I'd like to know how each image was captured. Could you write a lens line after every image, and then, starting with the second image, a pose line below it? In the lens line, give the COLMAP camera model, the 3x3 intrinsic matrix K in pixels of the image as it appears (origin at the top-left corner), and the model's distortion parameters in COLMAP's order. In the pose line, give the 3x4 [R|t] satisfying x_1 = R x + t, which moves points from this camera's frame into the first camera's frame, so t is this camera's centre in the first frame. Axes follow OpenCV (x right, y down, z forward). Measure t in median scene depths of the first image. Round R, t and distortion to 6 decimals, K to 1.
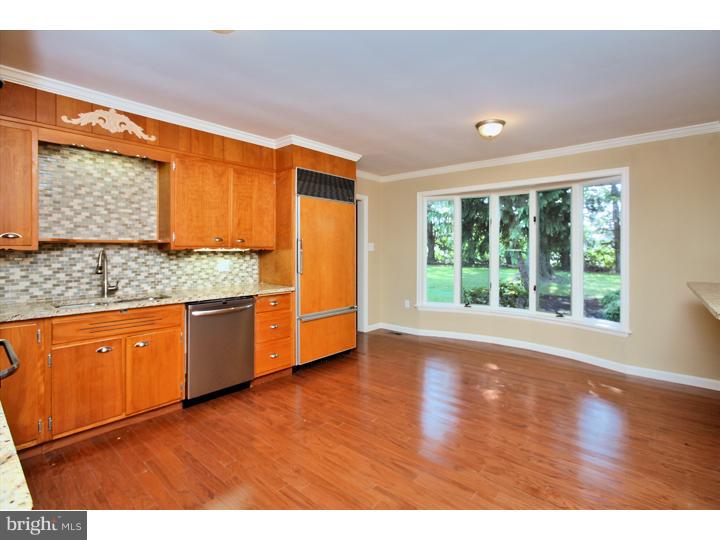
lens RADIAL K [[351.6, 0, 371.1], [0, 351.6, 251.7], [0, 0, 1]] dist [-0.012255, 0.000851]
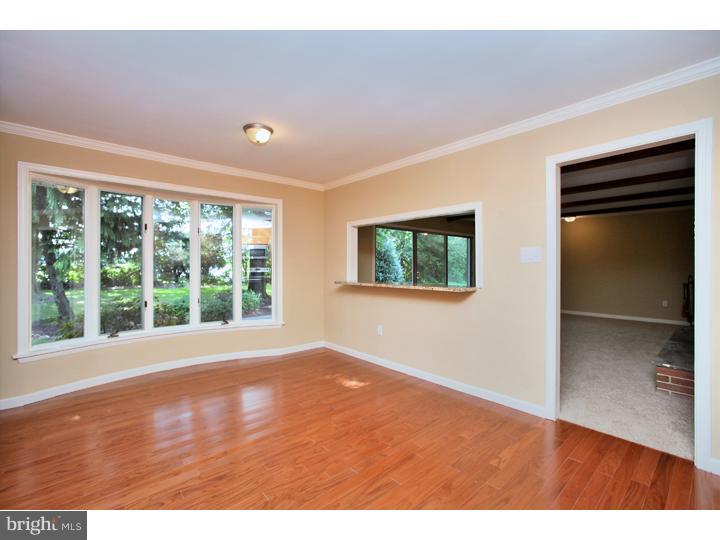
lens RADIAL K [[319.5, 0, 356.6], [0, 319.5, 266.7], [0, 0, 1]] dist [-0.004345, -0.000106]
pose [[0.154524, -0.001786, 0.987987, -0.519125], [0.004049, 0.999991, 0.001175, 0.012988], [-0.987981, 0.003819, 0.154530, 0.625138]]
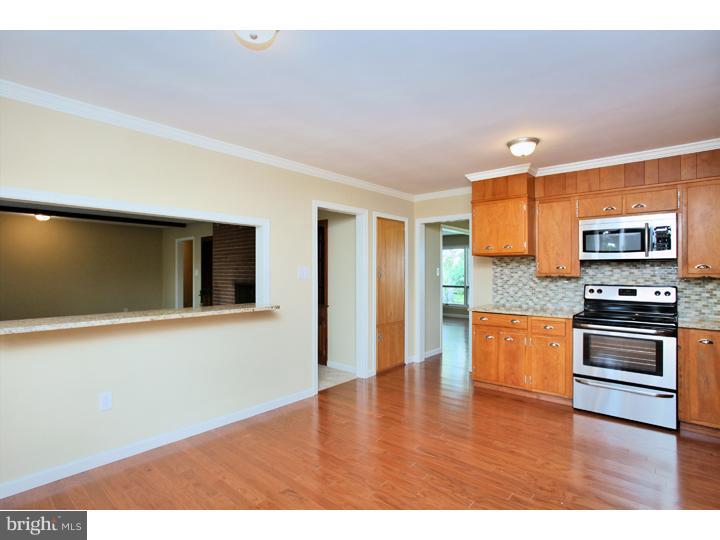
lens RADIAL K [[371.5, 0, 356.2], [0, 371.5, 268.0], [0, 0, 1]] dist [-0.002126, -0.000331]
pose [[-0.999526, 0.001449, 0.030761, 0.204280], [0.001267, 0.999981, -0.005955, -0.023329], [-0.030769, -0.005913, -0.999509, 1.577598]]
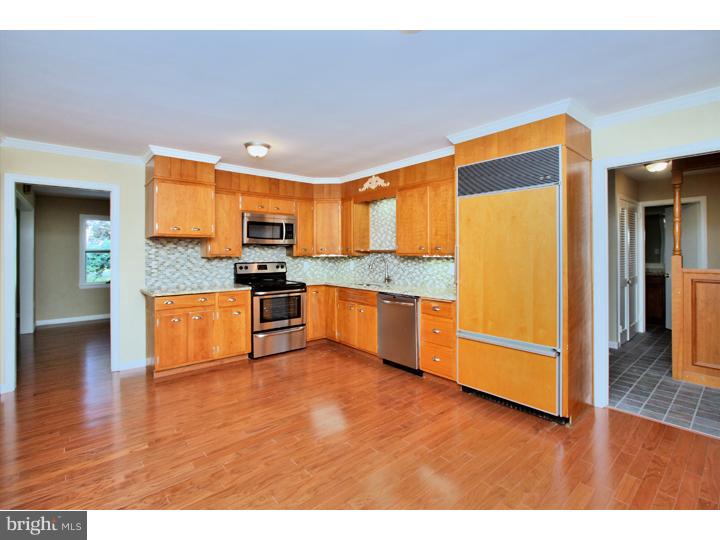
lens RADIAL K [[351.6, 0, 361.0], [0, 351.6, 251.8], [0, 0, 1]] dist [-0.012255, 0.000851]
pose [[-0.175898, 0.003336, -0.984403, 0.869196], [0.000273, 0.999994, 0.003340, -0.026879], [0.984408, 0.000319, -0.175898, 1.074532]]
